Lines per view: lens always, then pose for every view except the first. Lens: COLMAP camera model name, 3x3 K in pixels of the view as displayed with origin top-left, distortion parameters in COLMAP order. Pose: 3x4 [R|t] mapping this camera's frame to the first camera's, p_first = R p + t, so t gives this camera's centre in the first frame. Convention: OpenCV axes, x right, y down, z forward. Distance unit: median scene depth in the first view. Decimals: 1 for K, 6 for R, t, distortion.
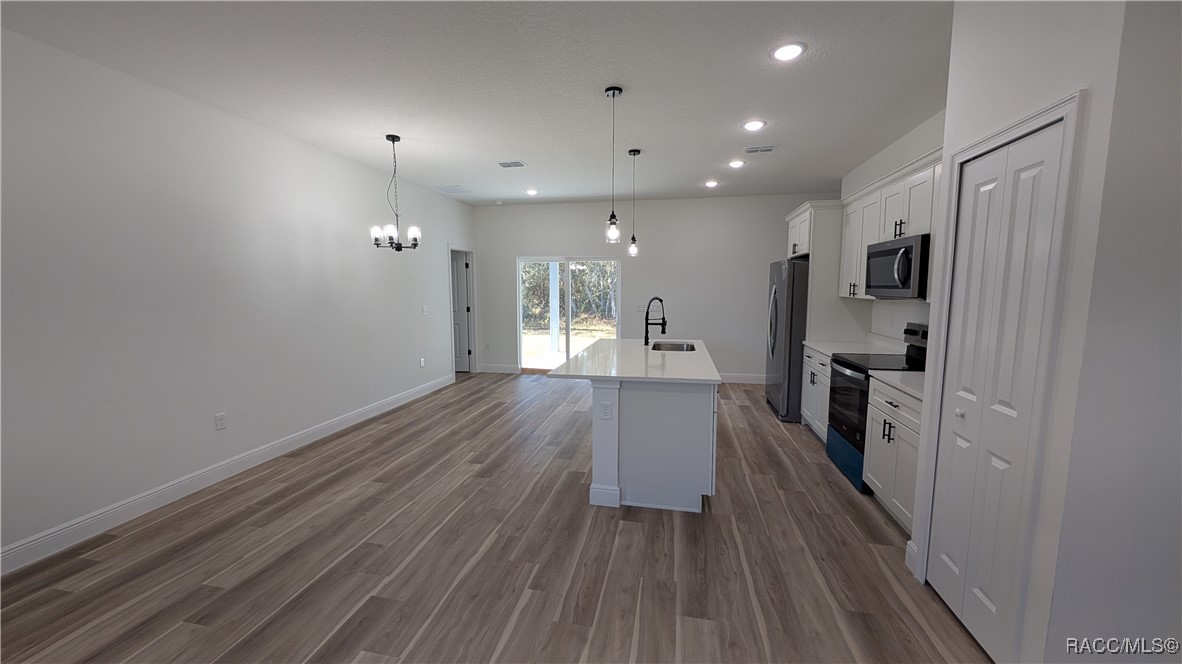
lens RADIAL K [[445.8, 0, 585.9], [0, 445.8, 336.3], [0, 0, 1]] dist [-0.000727, 0.000851]
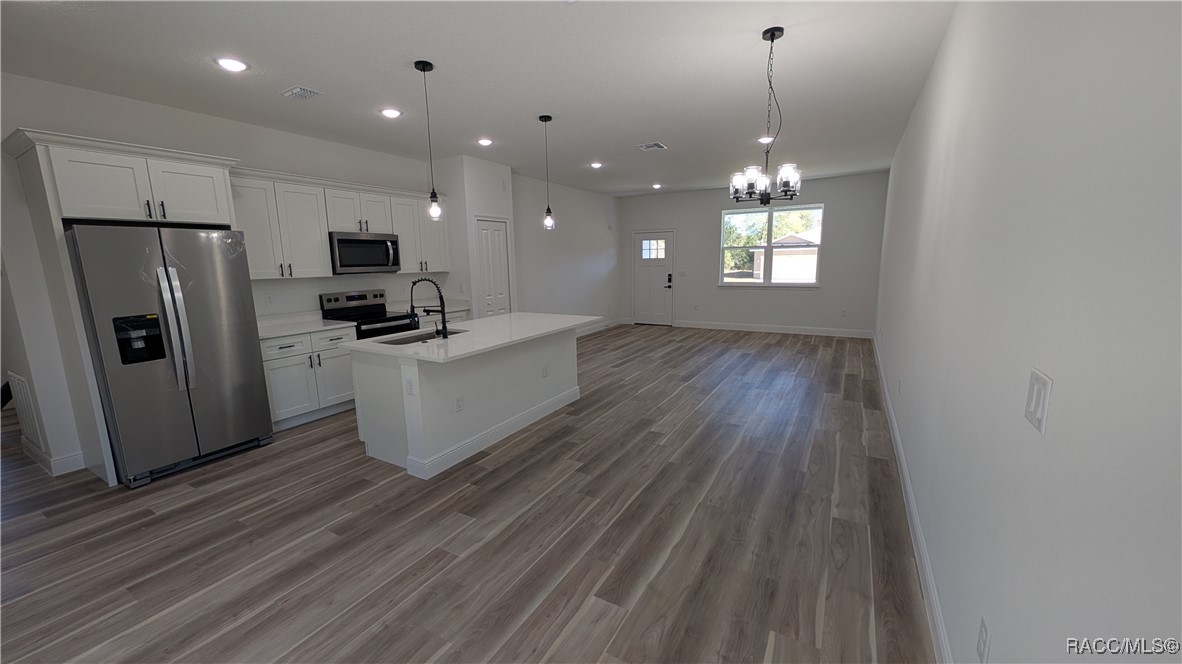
lens RADIAL K [[445.8, 0, 585.4], [0, 445.8, 336.4], [0, 0, 1]] dist [-0.000727, 0.000851]
pose [[-0.946144, -0.033612, 0.321997, -0.449201], [0.058311, 0.960638, 0.271614, -0.232498], [-0.318453, 0.275762, -0.906942, 2.070856]]
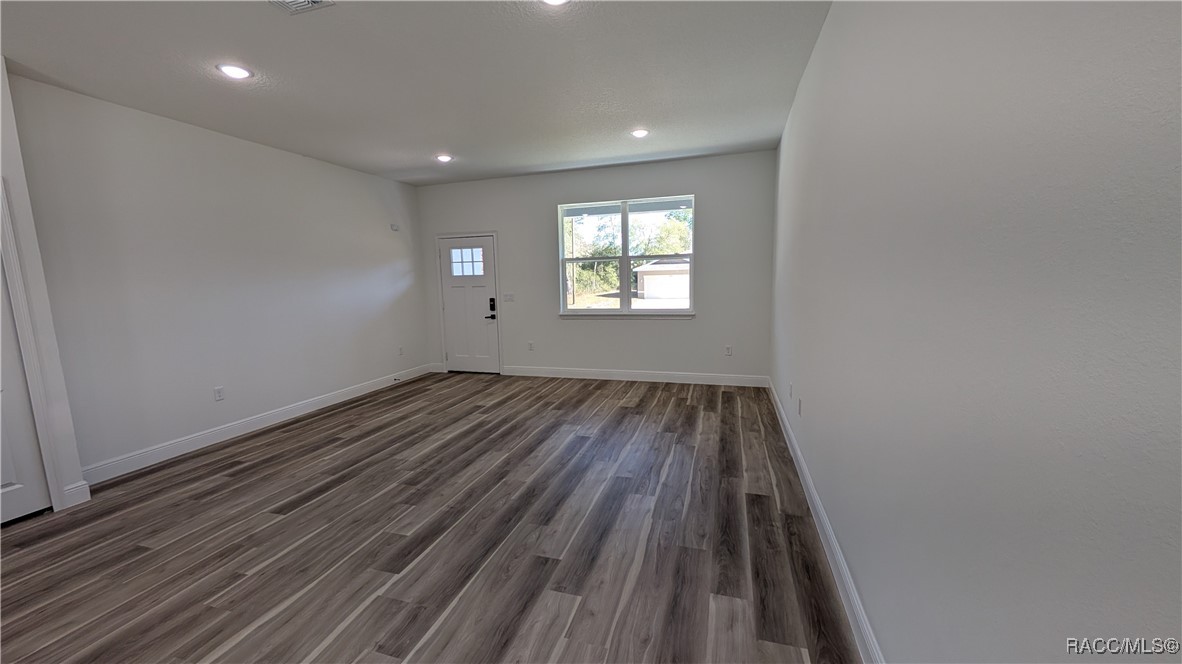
lens RADIAL K [[445.8, 0, 585.4], [0, 445.8, 332.3], [0, 0, 1]] dist [-0.000727, 0.000851]
pose [[-0.994807, 0.014877, 0.100684, -0.616788], [0.037742, 0.972651, 0.229187, -0.098591], [-0.094520, 0.231797, -0.968161, 1.104177]]
